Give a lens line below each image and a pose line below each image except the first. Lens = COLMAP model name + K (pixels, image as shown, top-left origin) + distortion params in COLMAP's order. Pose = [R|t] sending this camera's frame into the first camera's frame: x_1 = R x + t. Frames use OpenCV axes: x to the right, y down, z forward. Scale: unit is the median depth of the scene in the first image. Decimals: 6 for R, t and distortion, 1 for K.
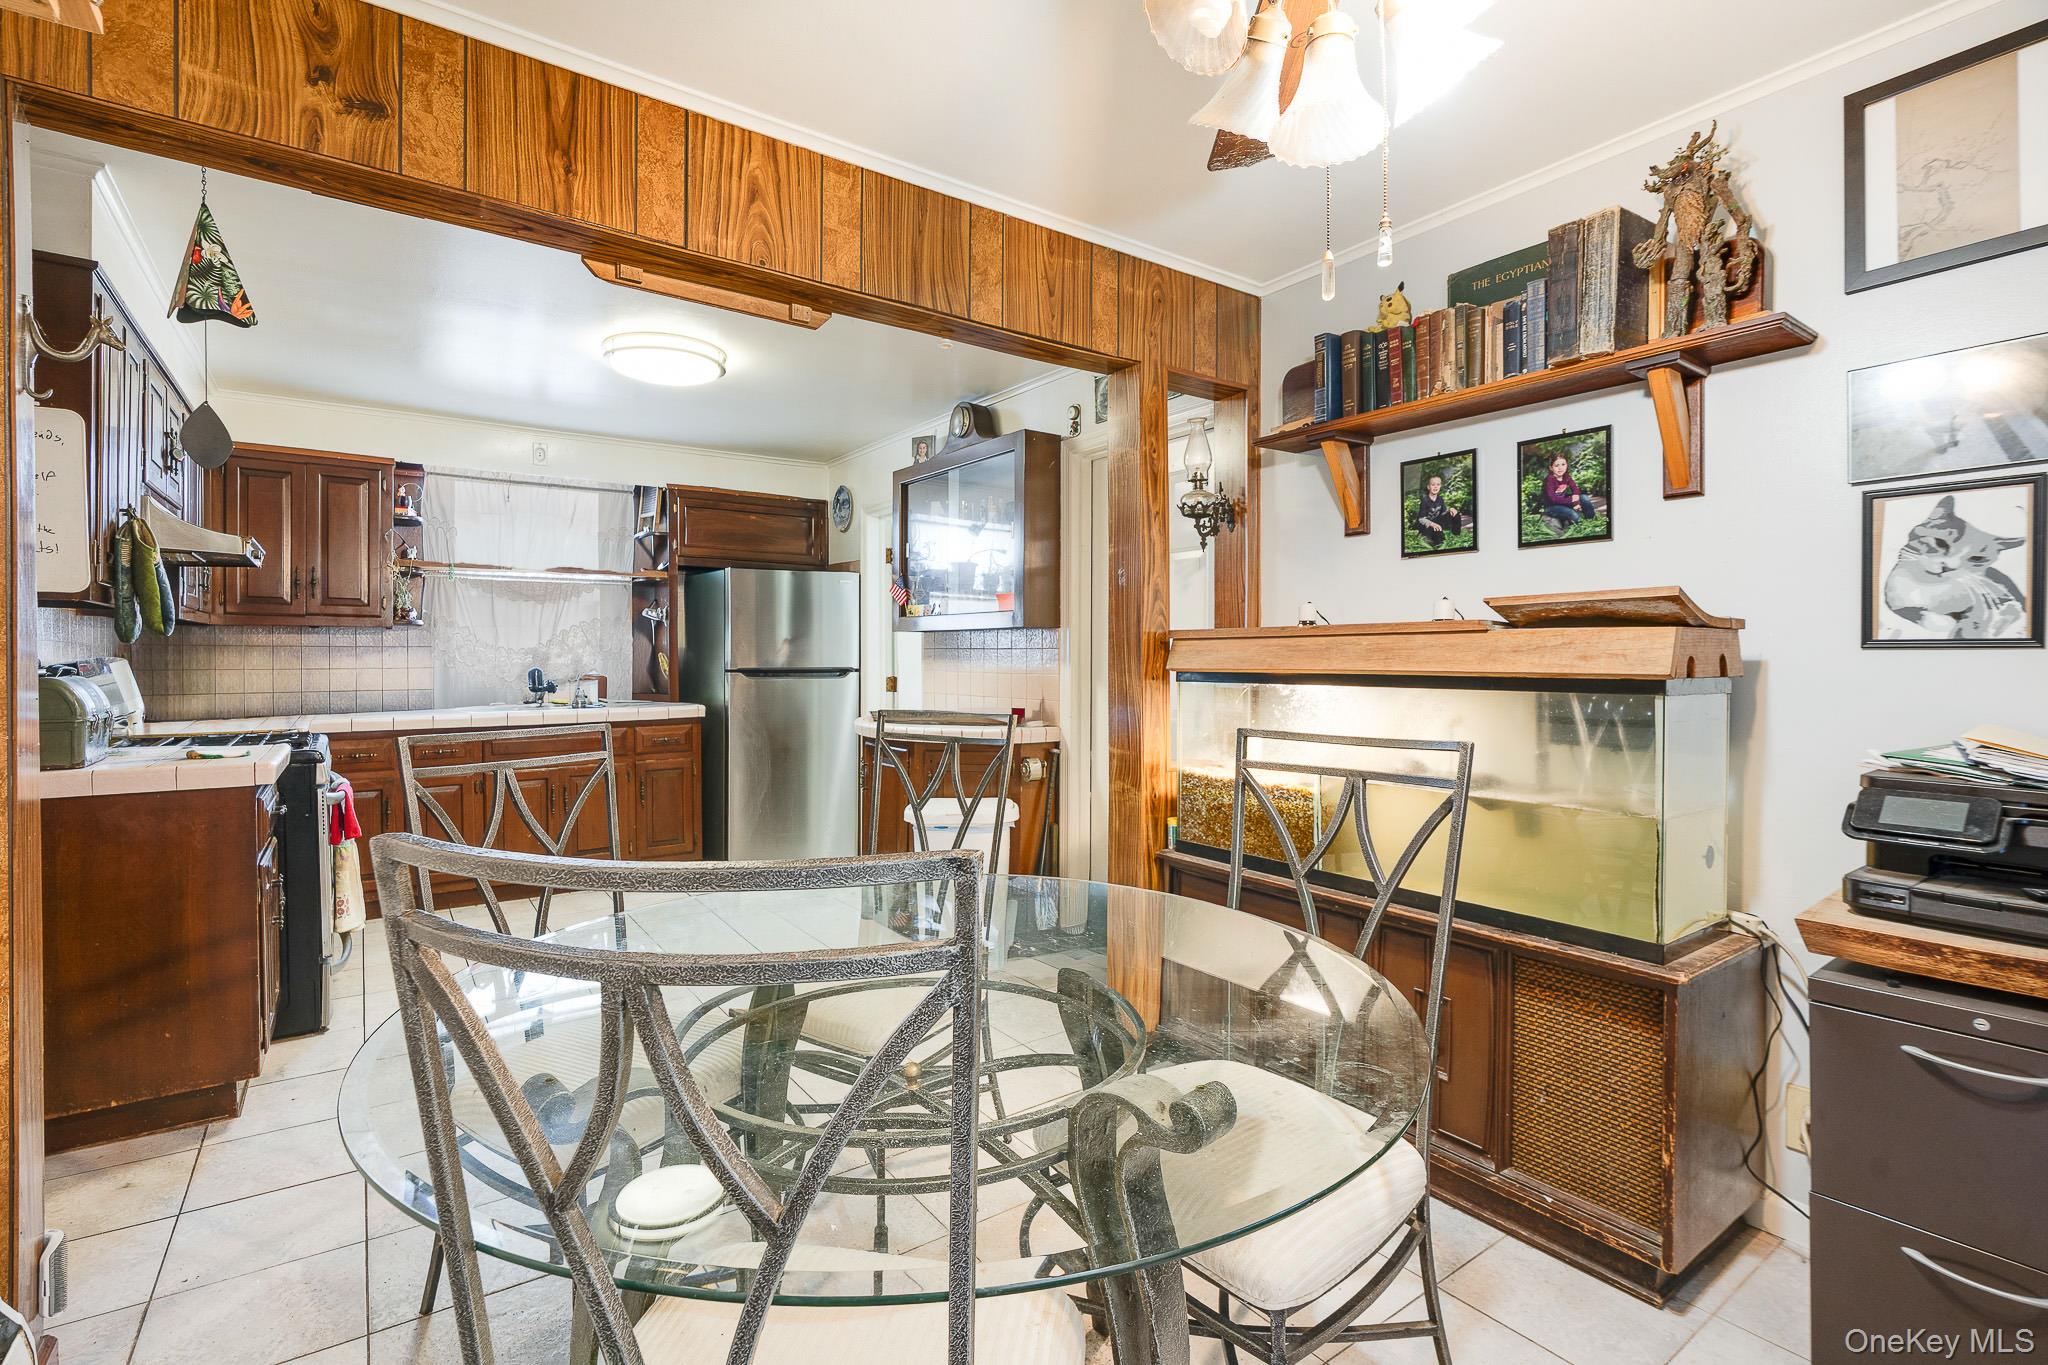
lens RADIAL K [[940.6, 0, 1025.5], [0, 940.6, 637.5], [0, 0, 1]] dist [0.001651, 0.000240]
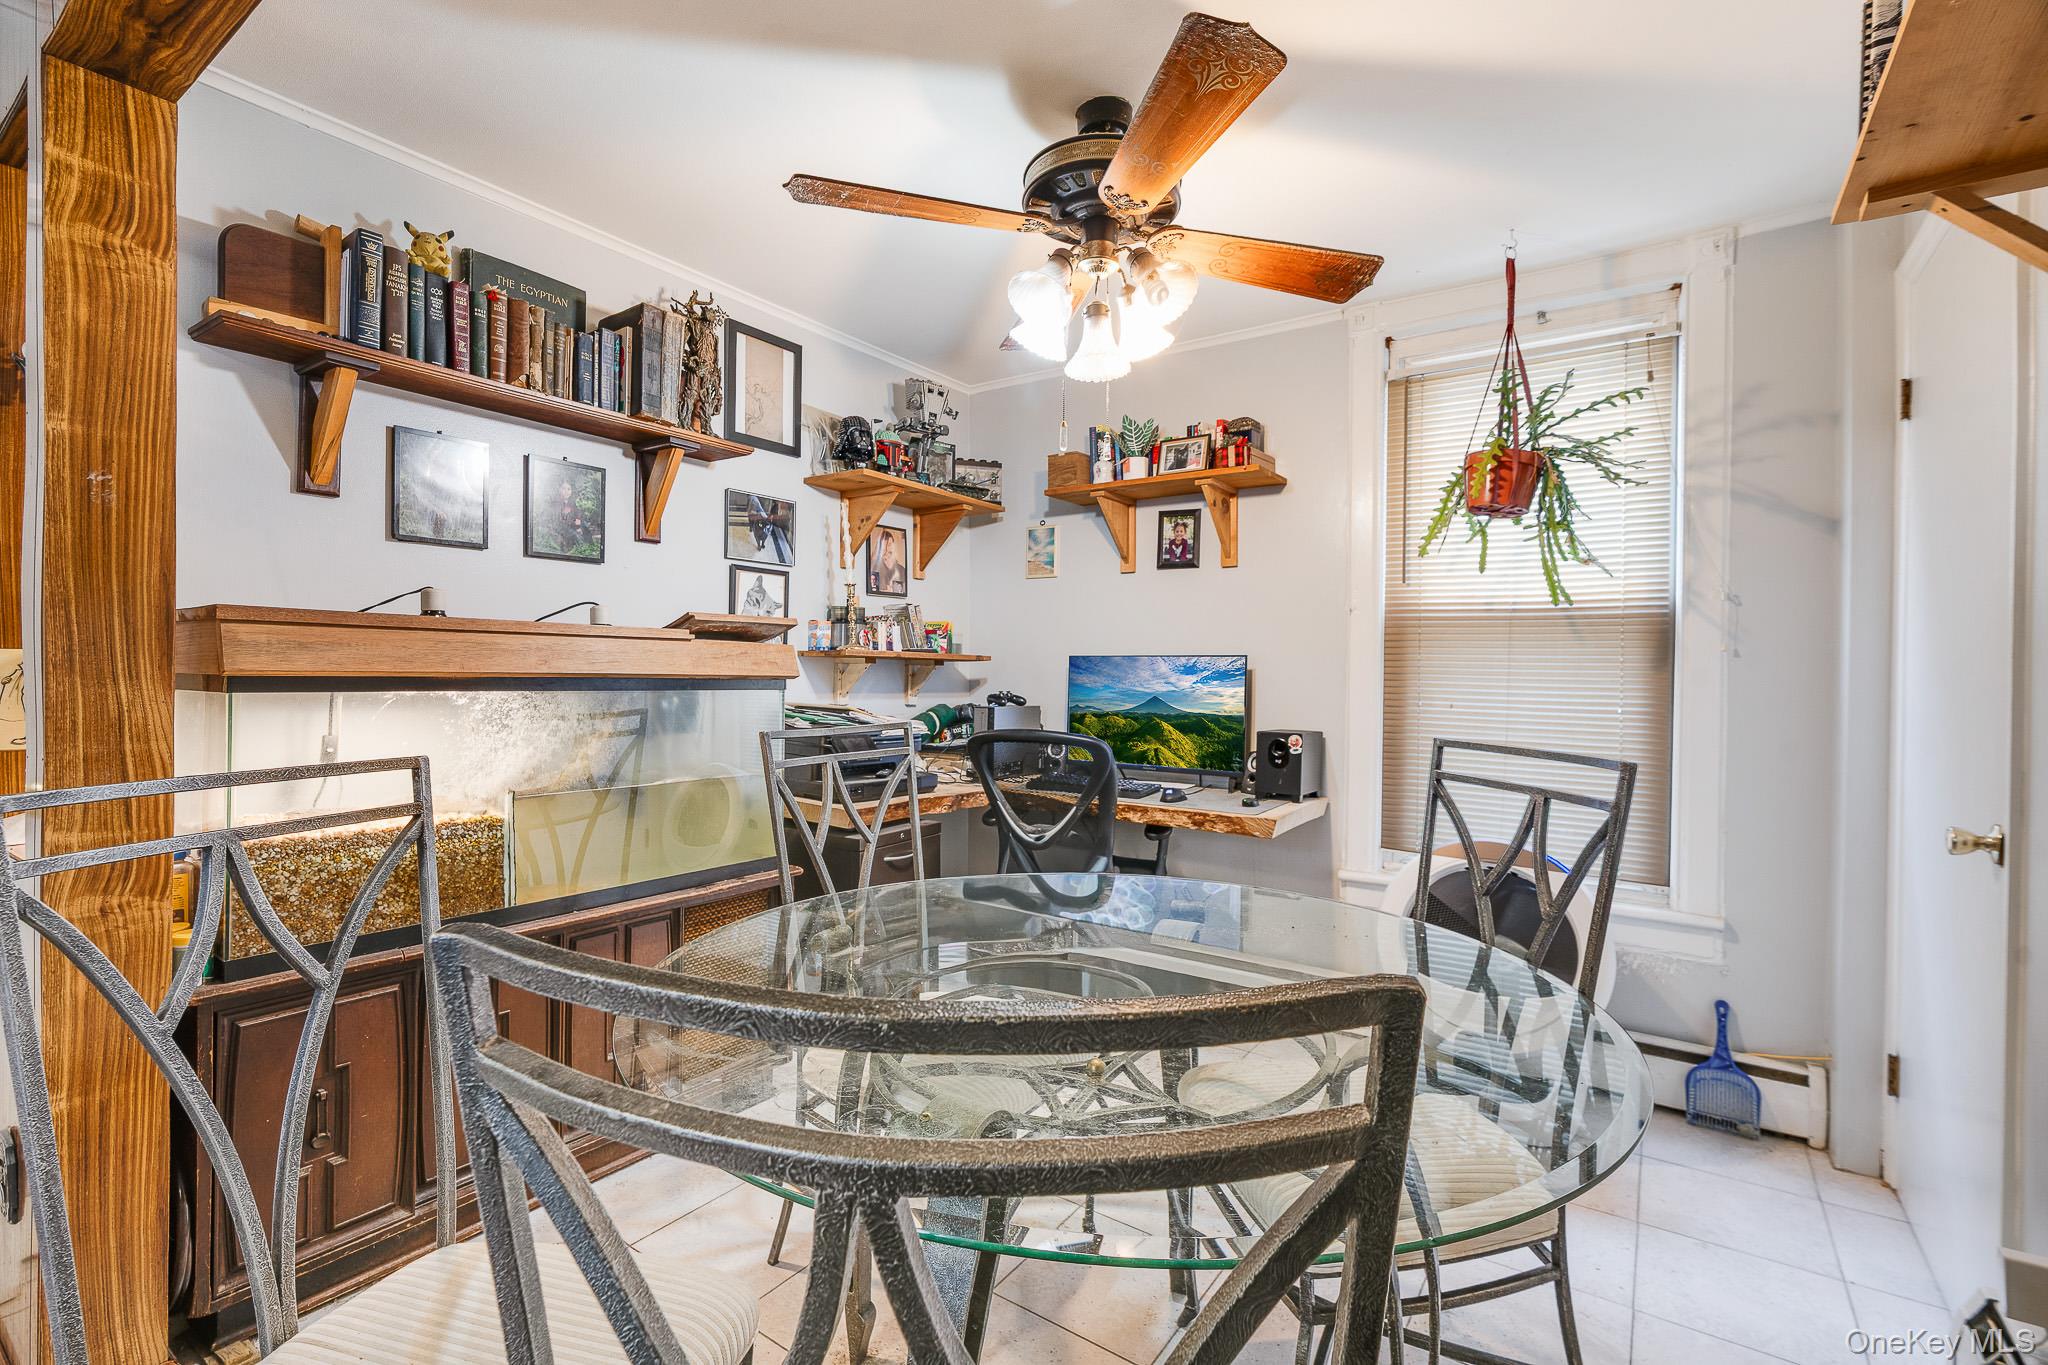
lens RADIAL K [[899.4, 0, 1024.0], [0, 899.4, 682.5], [0, 0, 1]] dist [0.000724, 0.000088]
pose [[-0.349096, -0.015401, 0.936960, -0.753504], [-0.034768, 0.999389, 0.003473, 0.029155], [-0.936442, -0.031364, -0.349419, 1.033261]]
